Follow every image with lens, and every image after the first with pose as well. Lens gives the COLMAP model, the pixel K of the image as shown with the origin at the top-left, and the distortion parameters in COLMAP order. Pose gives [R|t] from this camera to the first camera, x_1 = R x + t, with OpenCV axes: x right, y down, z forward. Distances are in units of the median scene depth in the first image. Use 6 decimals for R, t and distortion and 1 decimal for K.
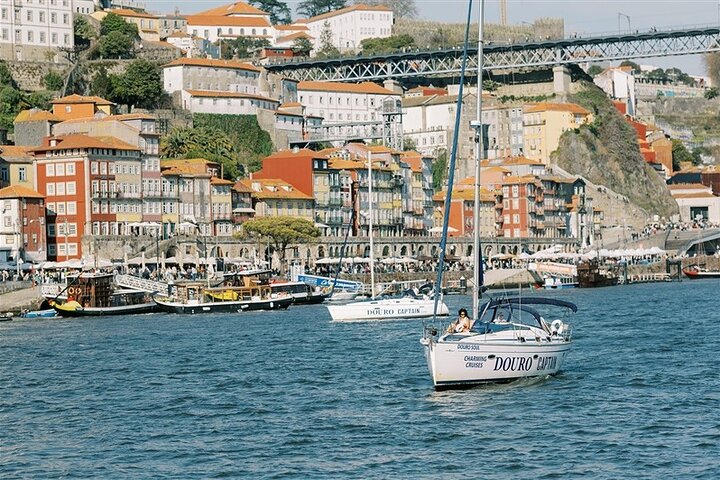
lens RADIAL K [[2827.9, 0, 360.0], [0, 2827.9, 240.0], [0, 0, 1]] dist [-0.166279, -1.492331]
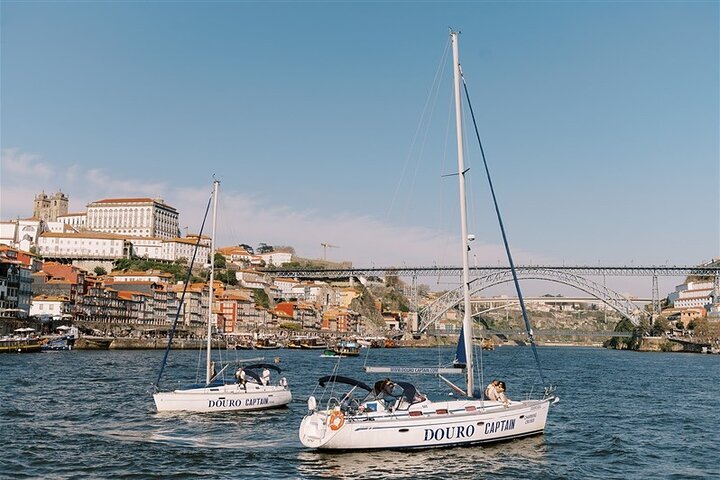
lens RADIAL K [[2220.9, 0, 360.0], [0, 2220.9, 240.0], [0, 0, 1]] dist [0.044348, 0.454854]
pose [[0.969866, 0.062375, 0.235517, -0.519353], [-0.054340, 0.997702, -0.040461, -0.003687], [-0.237500, 0.026444, 0.971028, -1.438509]]
